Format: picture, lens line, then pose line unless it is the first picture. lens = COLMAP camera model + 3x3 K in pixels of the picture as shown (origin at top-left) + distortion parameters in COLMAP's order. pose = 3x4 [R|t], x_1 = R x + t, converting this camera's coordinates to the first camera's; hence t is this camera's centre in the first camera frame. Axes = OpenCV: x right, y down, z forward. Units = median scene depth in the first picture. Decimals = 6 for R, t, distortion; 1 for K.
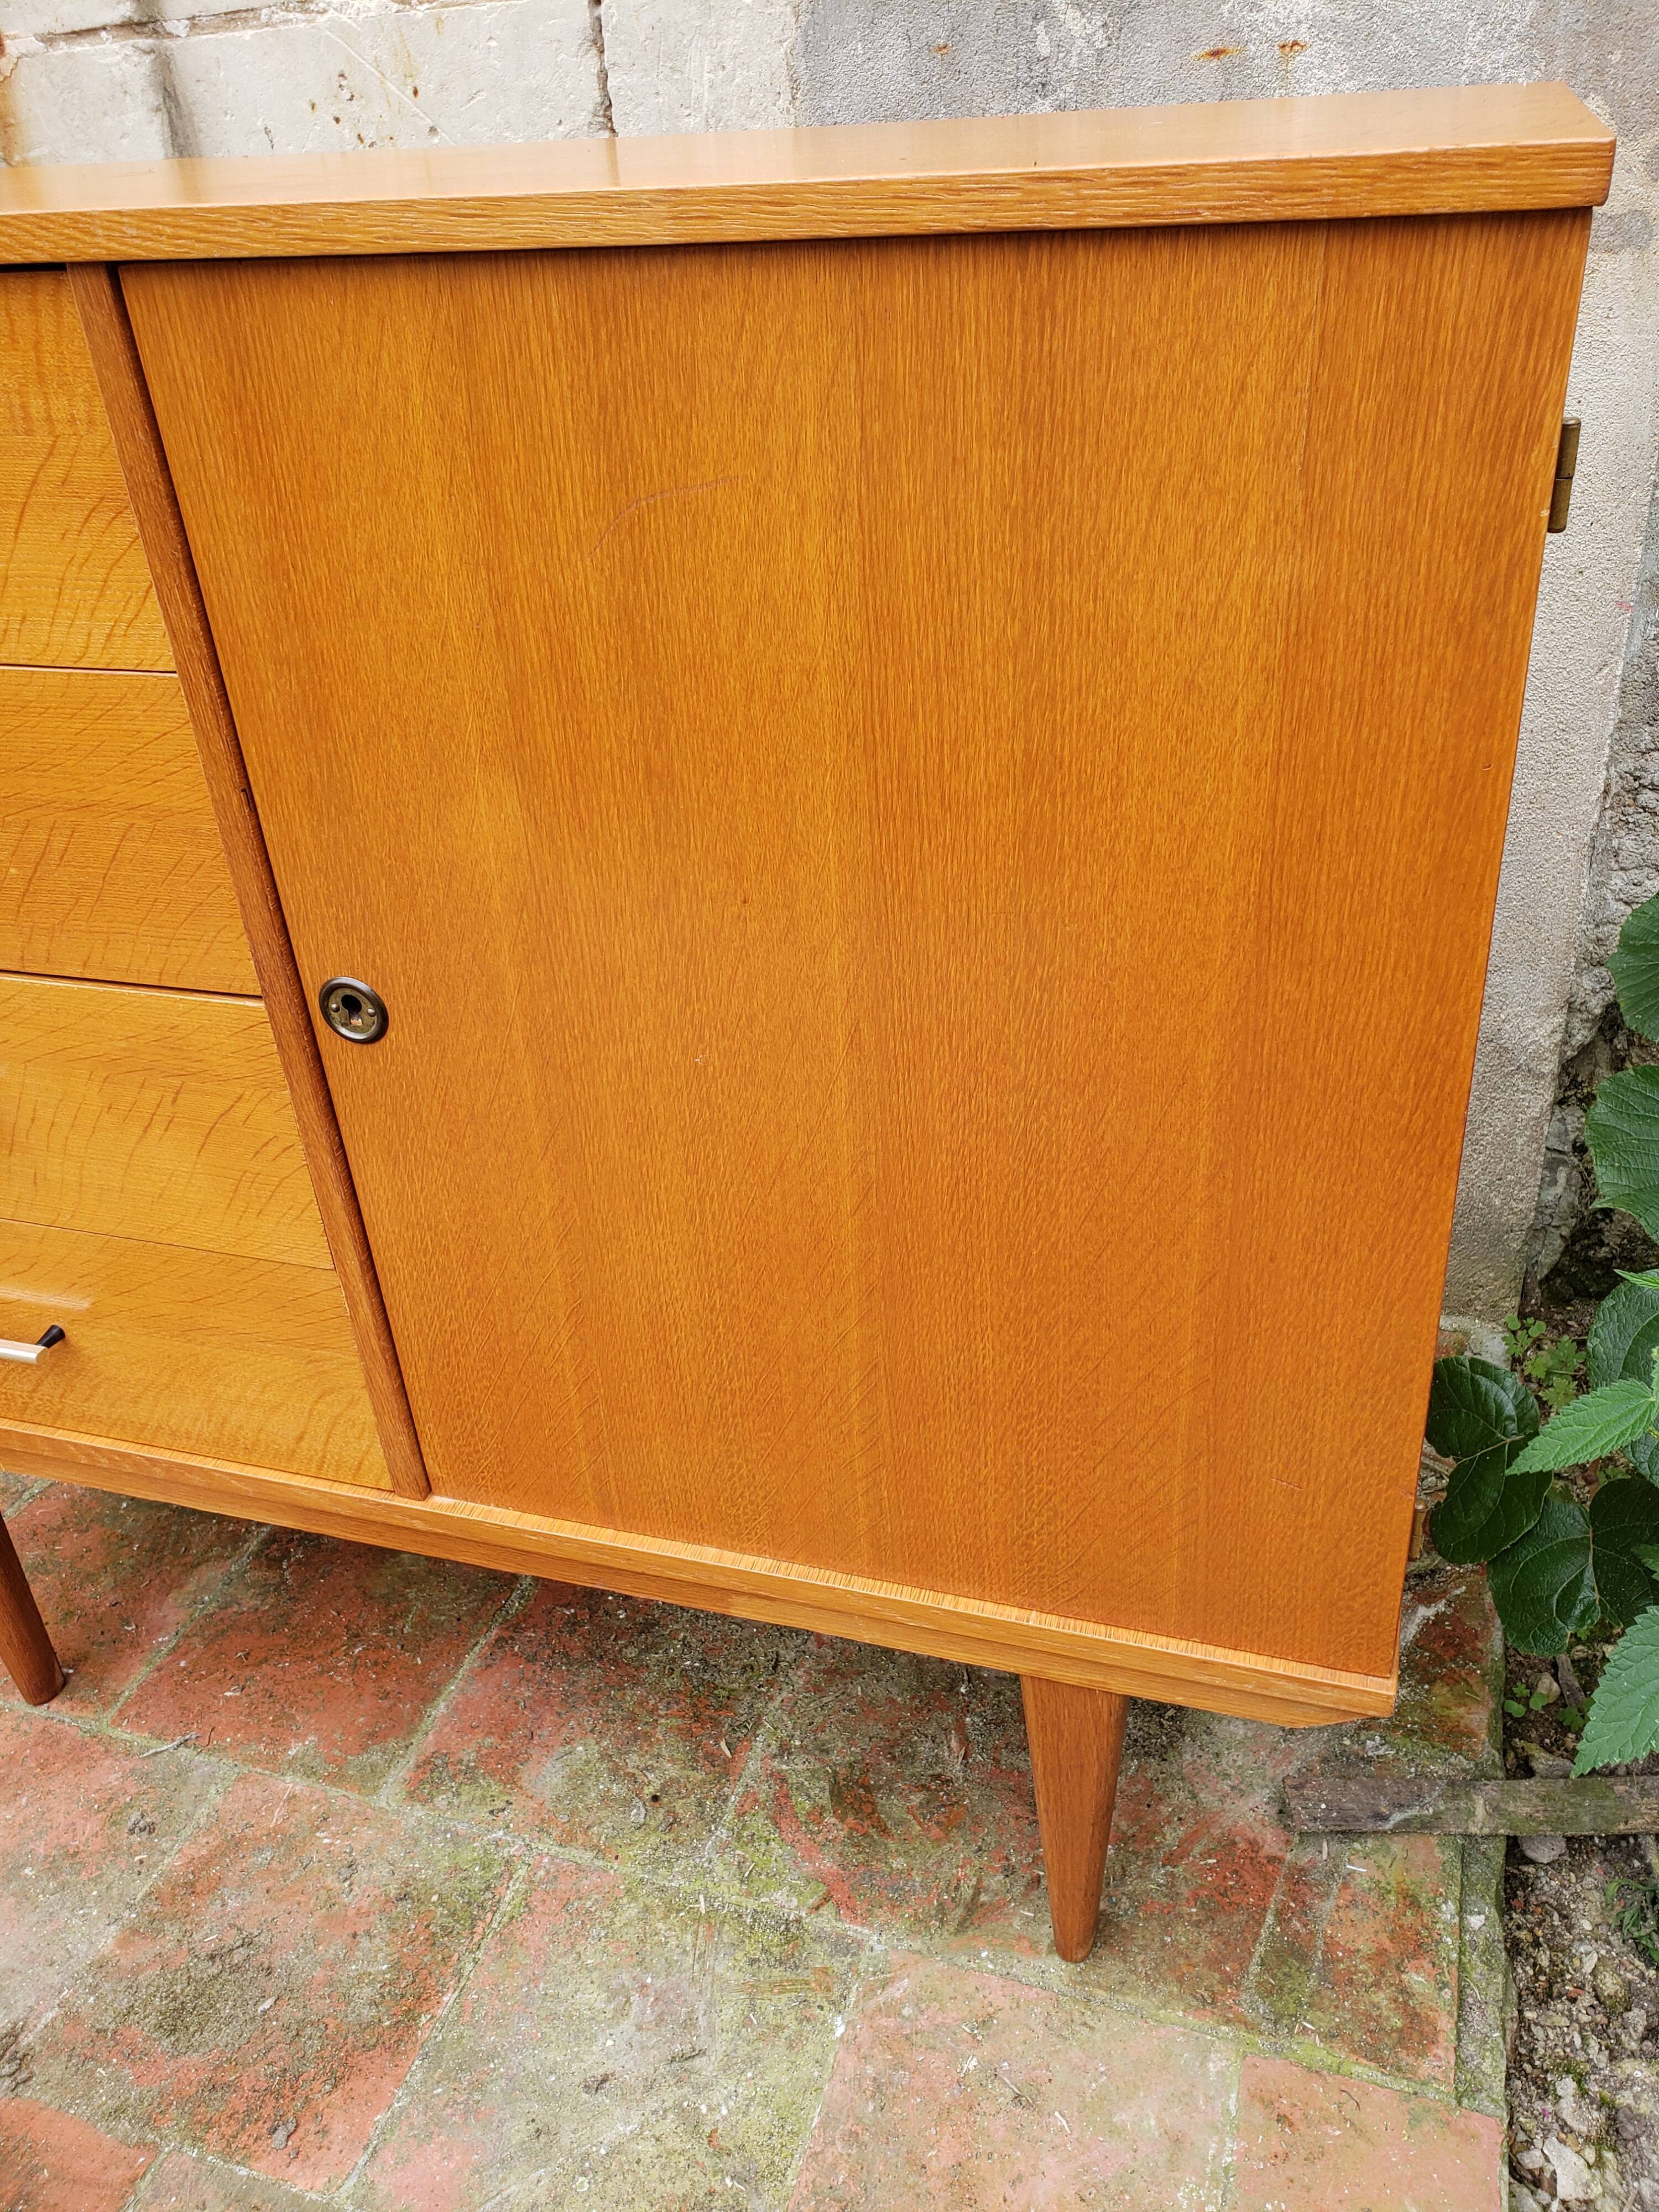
lens RADIAL K [[1748.5, 0, 847.6], [0, 1748.5, 1089.3], [0, 0, 1]] dist [0.003324, 0.023012]
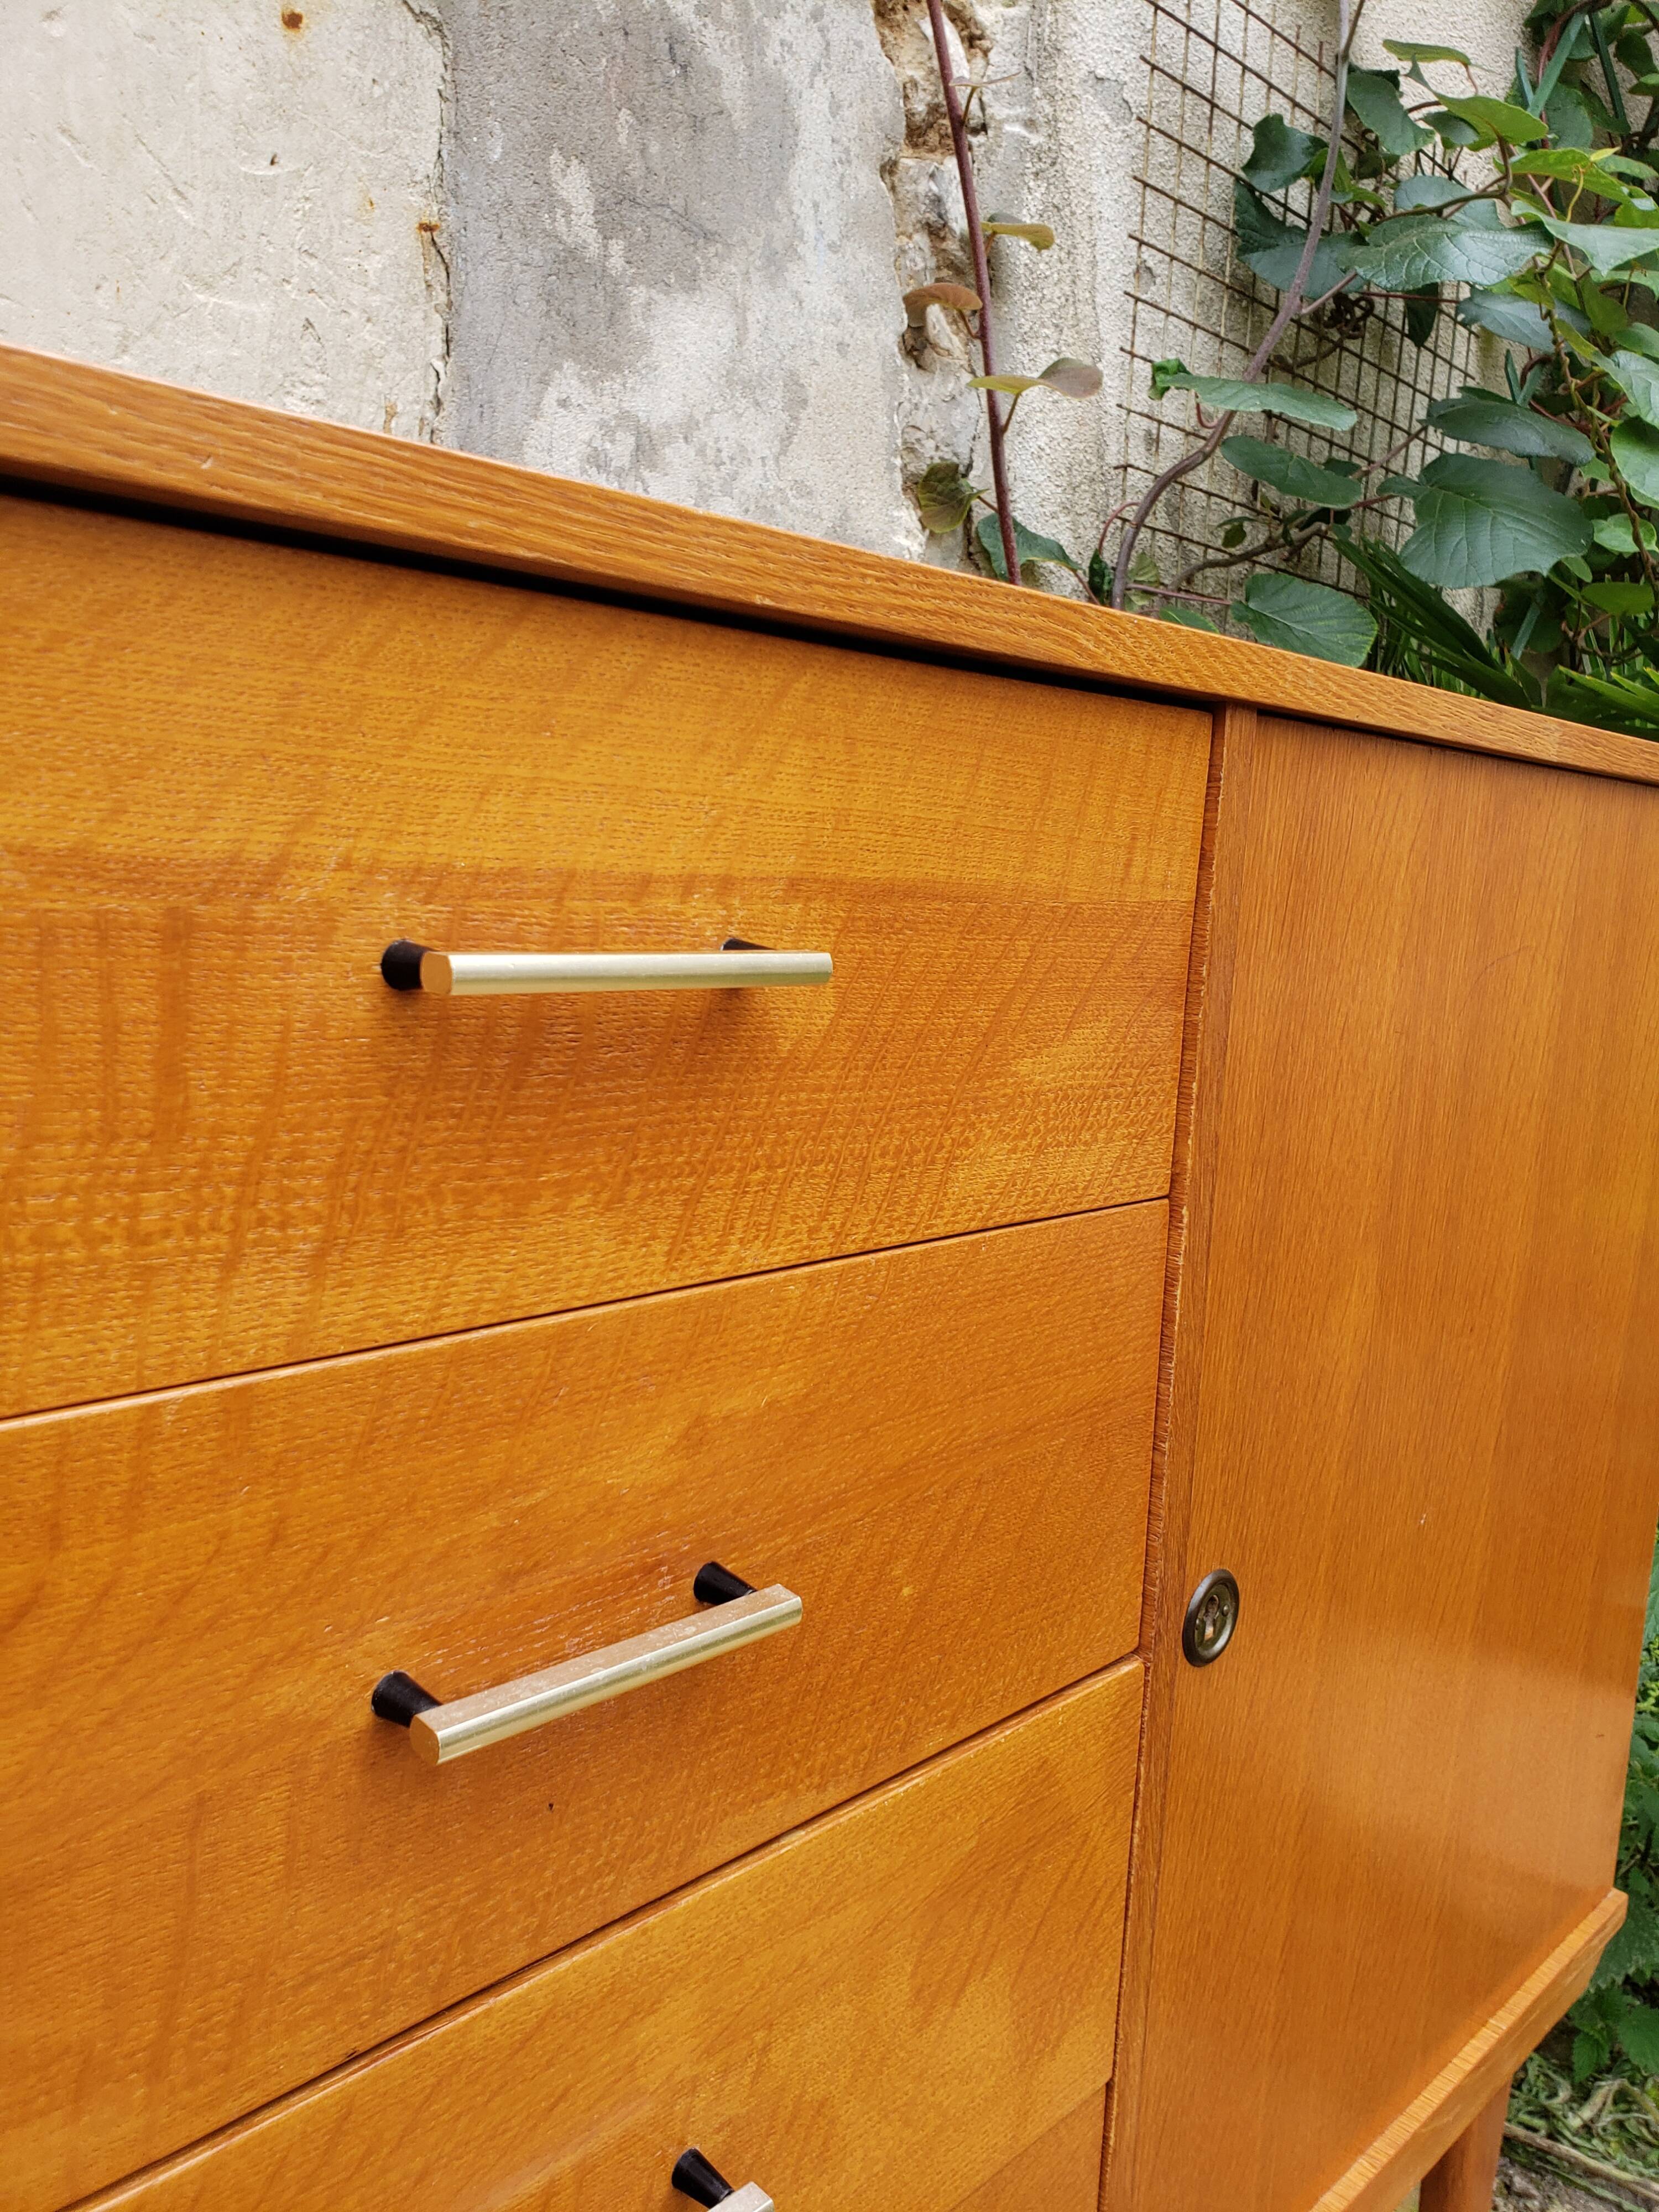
lens RADIAL K [[1757.6, 0, 831.7], [0, 1757.6, 1095.0], [0, 0, 1]] dist [-0.024678, 0.049566]
pose [[0.436093, -0.039548, 0.899032, -0.754363], [0.388896, 0.909211, -0.148646, -0.148362], [-0.811531, 0.414454, 0.411881, 0.525166]]
